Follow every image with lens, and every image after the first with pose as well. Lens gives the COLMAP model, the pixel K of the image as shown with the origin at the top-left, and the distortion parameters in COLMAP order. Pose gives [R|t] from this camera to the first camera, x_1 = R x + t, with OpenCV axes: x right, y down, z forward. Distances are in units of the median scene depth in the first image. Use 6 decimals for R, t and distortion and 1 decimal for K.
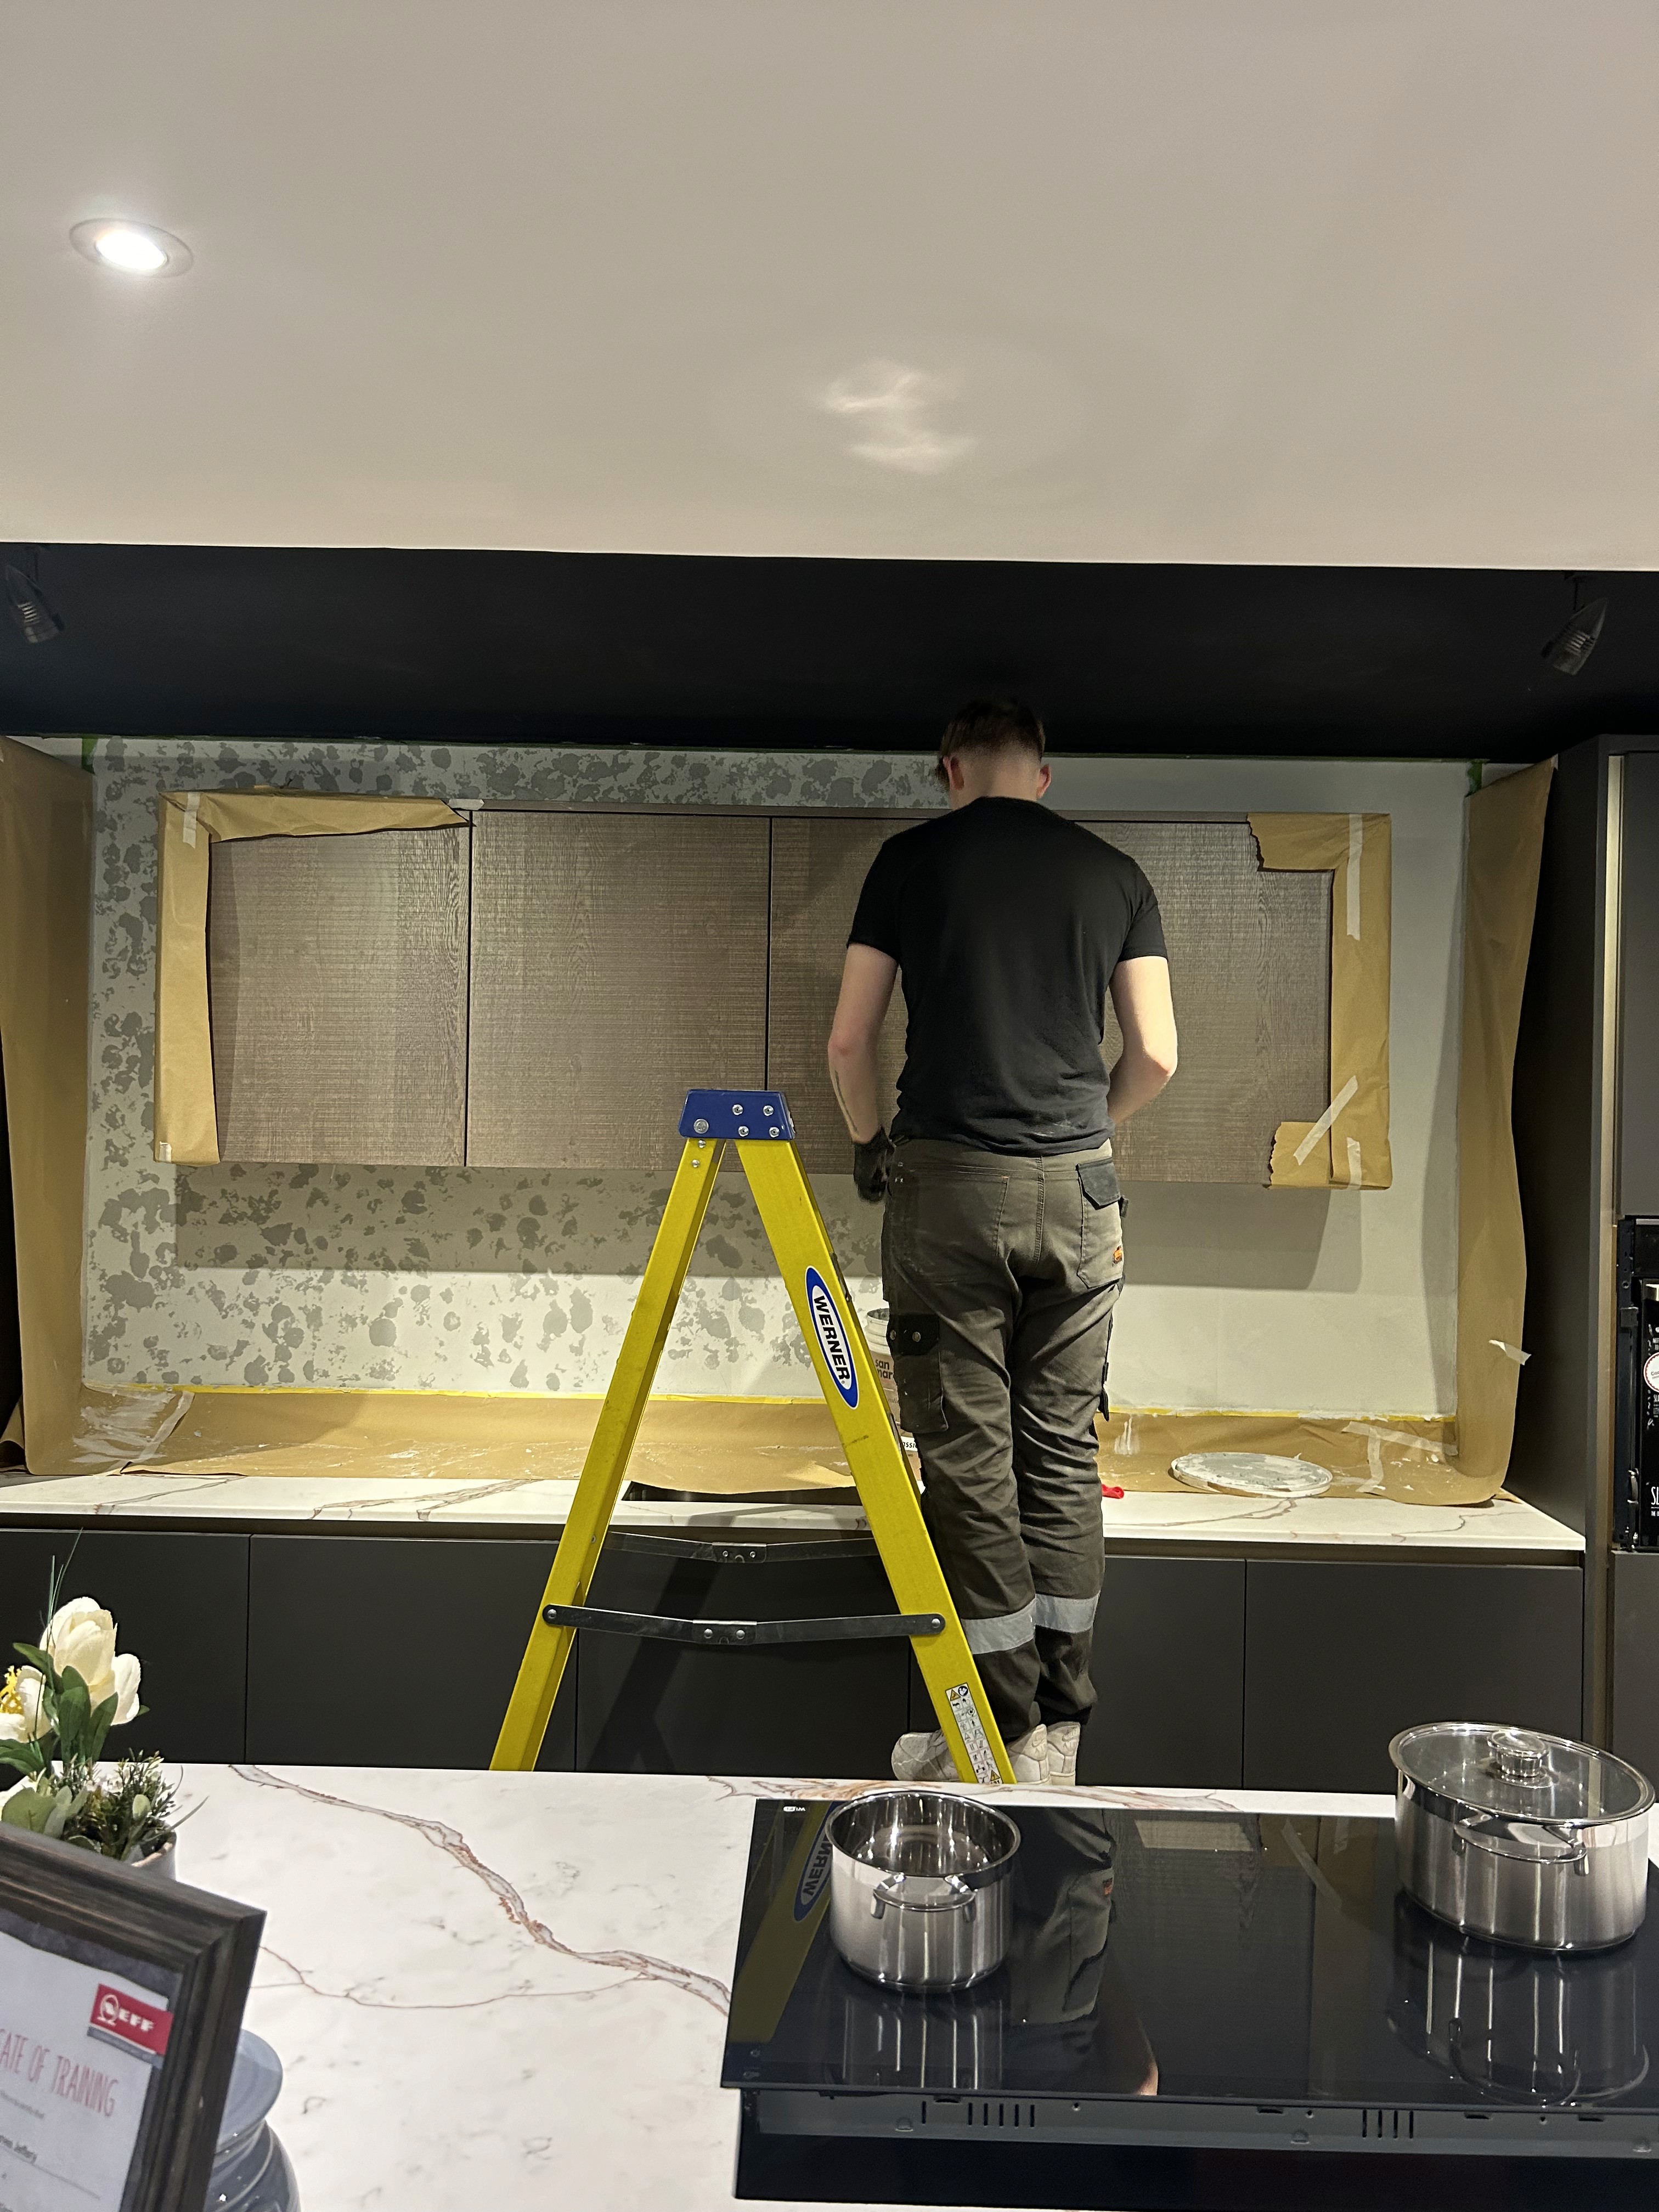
lens RADIAL K [[1681.1, 0, 831.3], [0, 1681.1, 1104.2], [0, 0, 1]] dist [-0.008266, -0.000541]
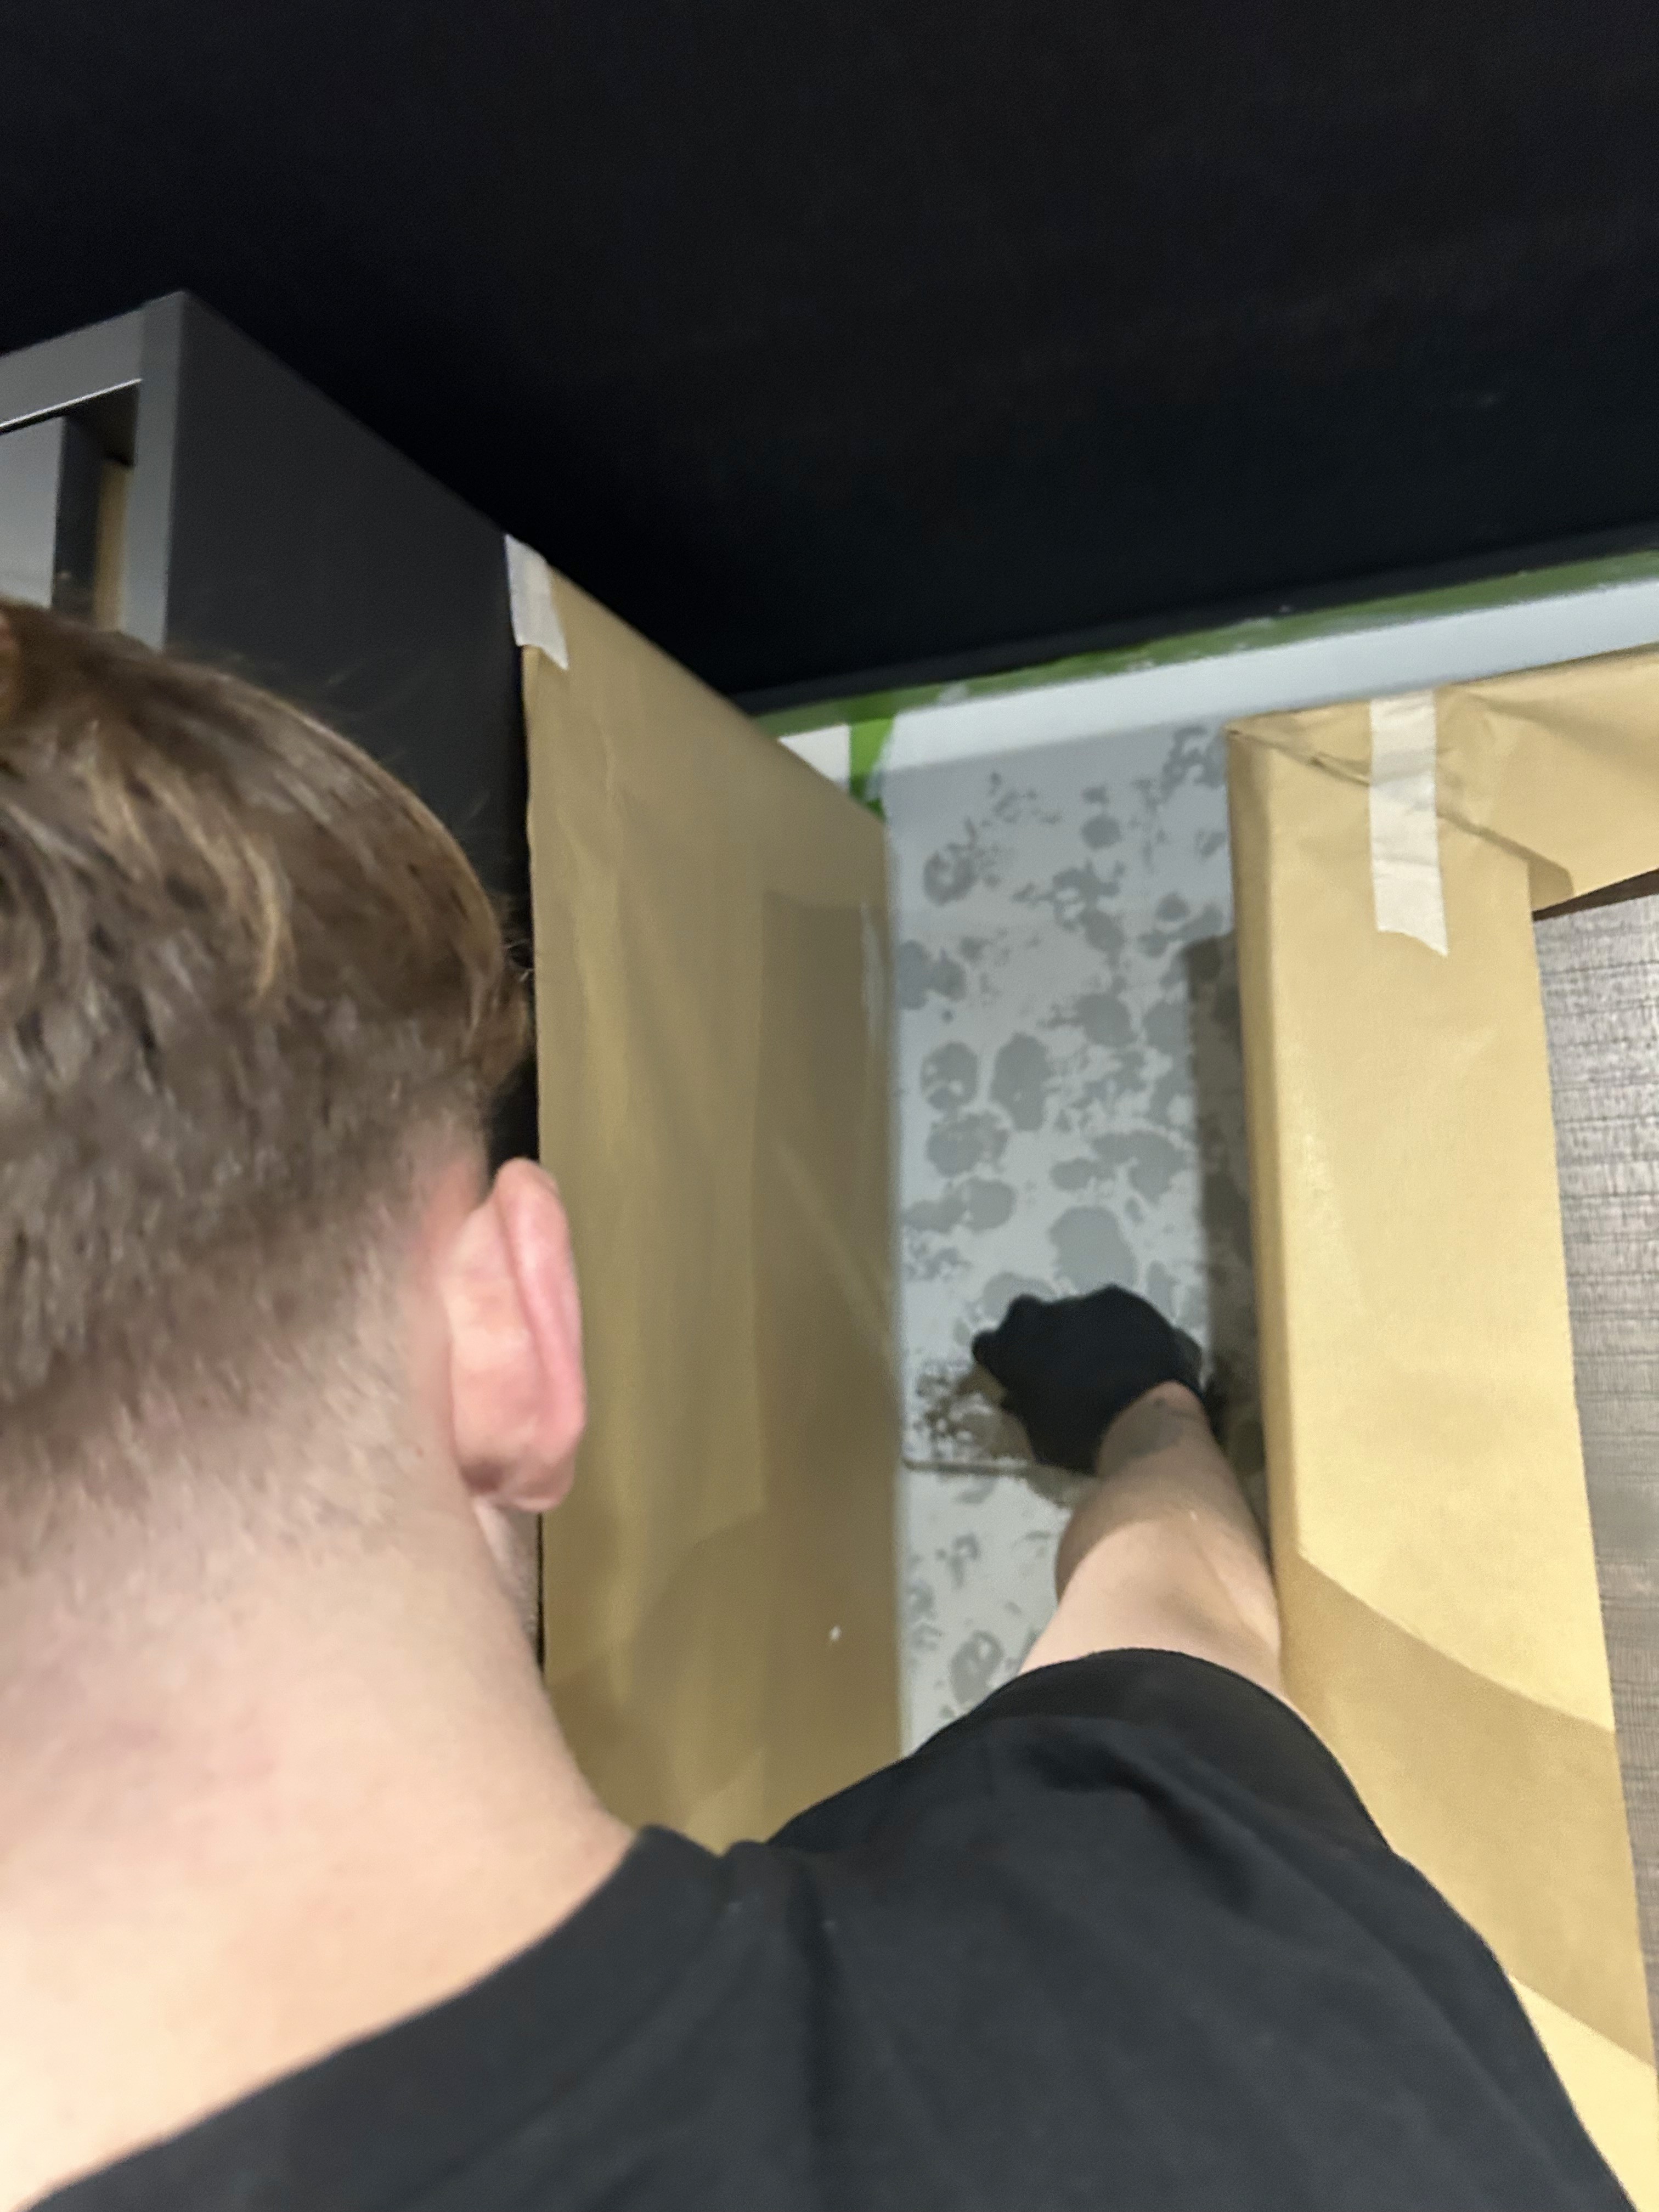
lens RADIAL K [[1681.1, 0, 829.2], [0, 1681.1, 1105.7], [0, 0, 1]] dist [-0.008266, -0.000541]
pose [[0.914345, -0.086563, -0.395576, -0.330709], [0.026993, 0.987741, -0.153751, -0.097817], [0.404036, 0.129904, 0.905472, 0.720064]]
